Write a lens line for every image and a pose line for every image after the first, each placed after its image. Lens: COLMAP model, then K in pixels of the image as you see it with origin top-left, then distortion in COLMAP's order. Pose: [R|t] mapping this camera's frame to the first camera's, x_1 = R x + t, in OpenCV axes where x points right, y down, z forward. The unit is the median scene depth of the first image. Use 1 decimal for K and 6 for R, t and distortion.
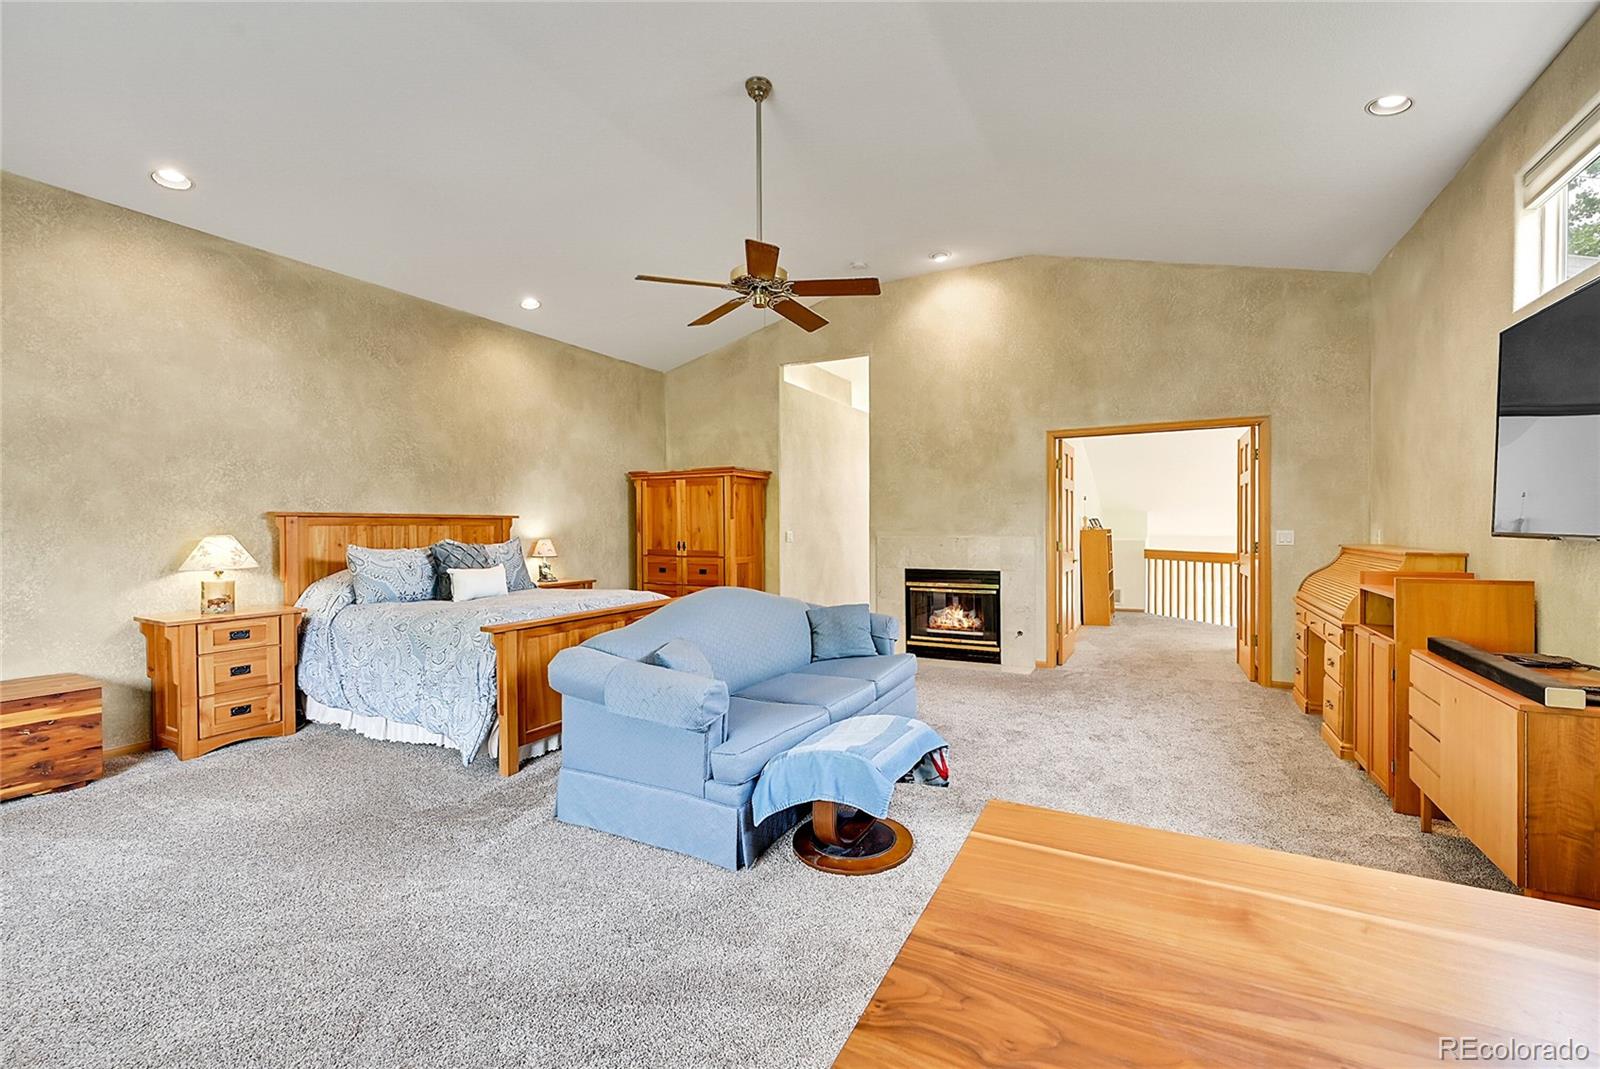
lens RADIAL K [[692.5, 0, 801.2], [0, 692.5, 516.0], [0, 0, 1]] dist [-0.000488, -0.000091]
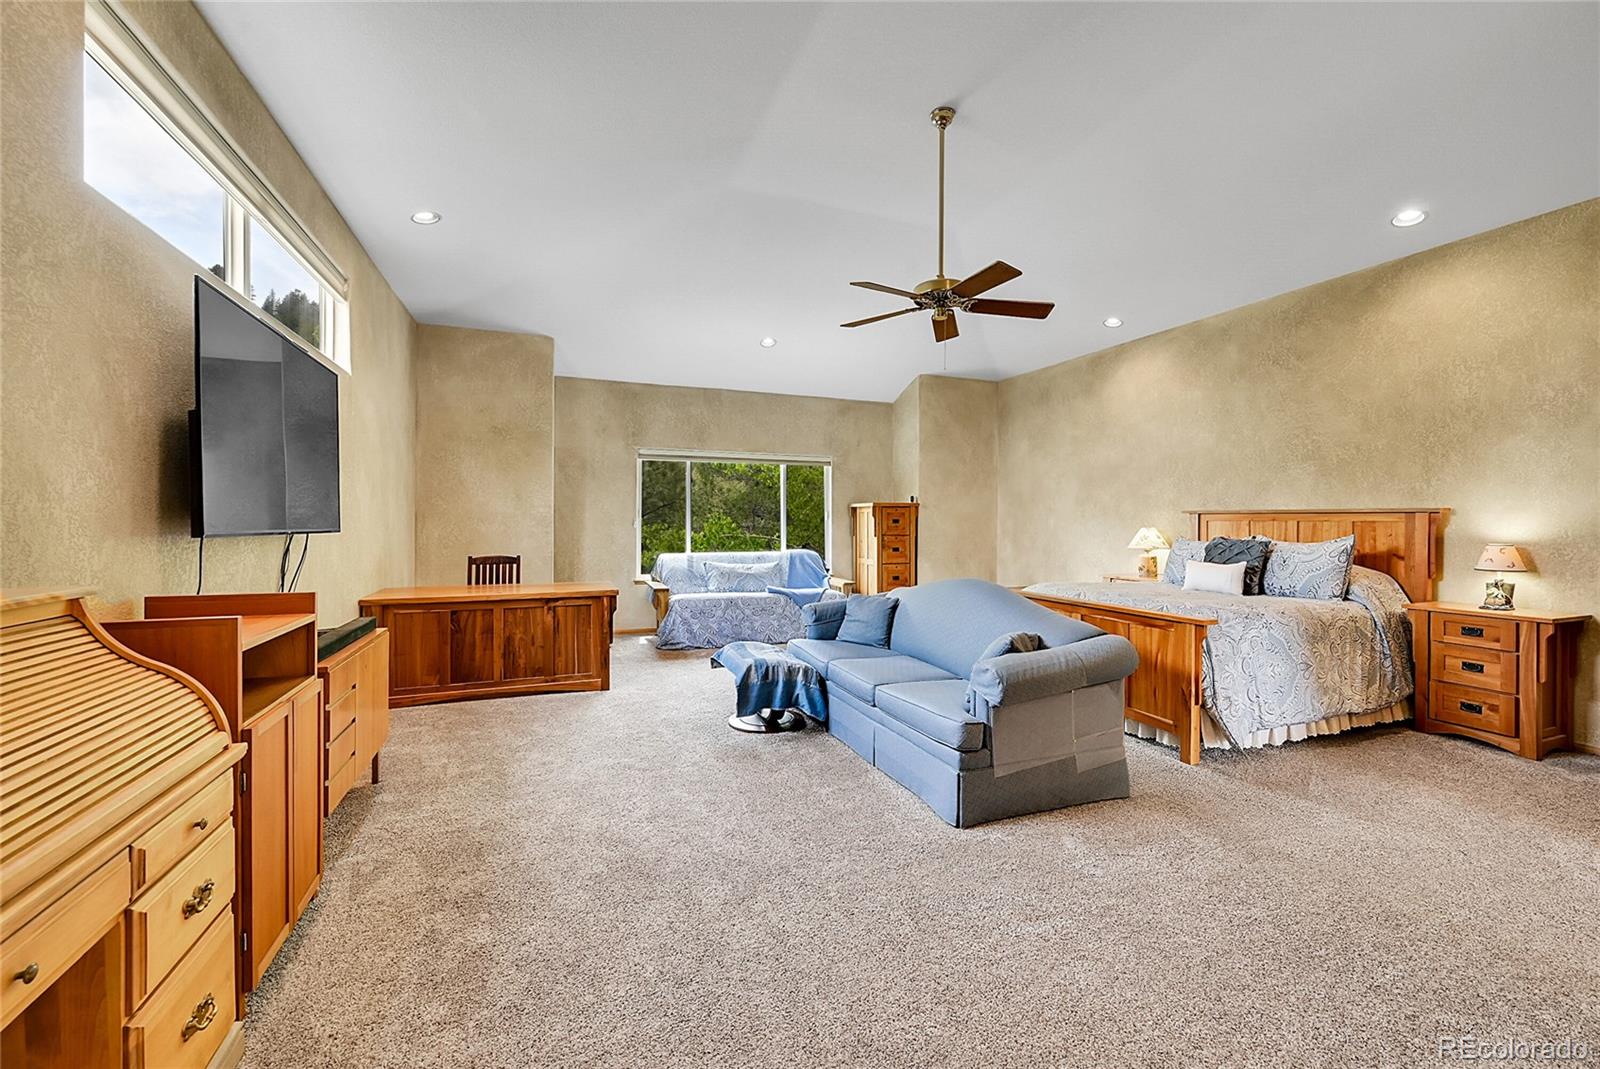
lens RADIAL K [[626.7, 0, 804.0], [0, 626.7, 529.4], [0, 0, 1]] dist [-0.000863, -0.000107]
pose [[-0.656823, -0.001922, -0.754042, 0.577810], [-0.005745, 0.999980, 0.002455, 0.027611], [0.754023, 0.005945, -0.656822, 1.053930]]
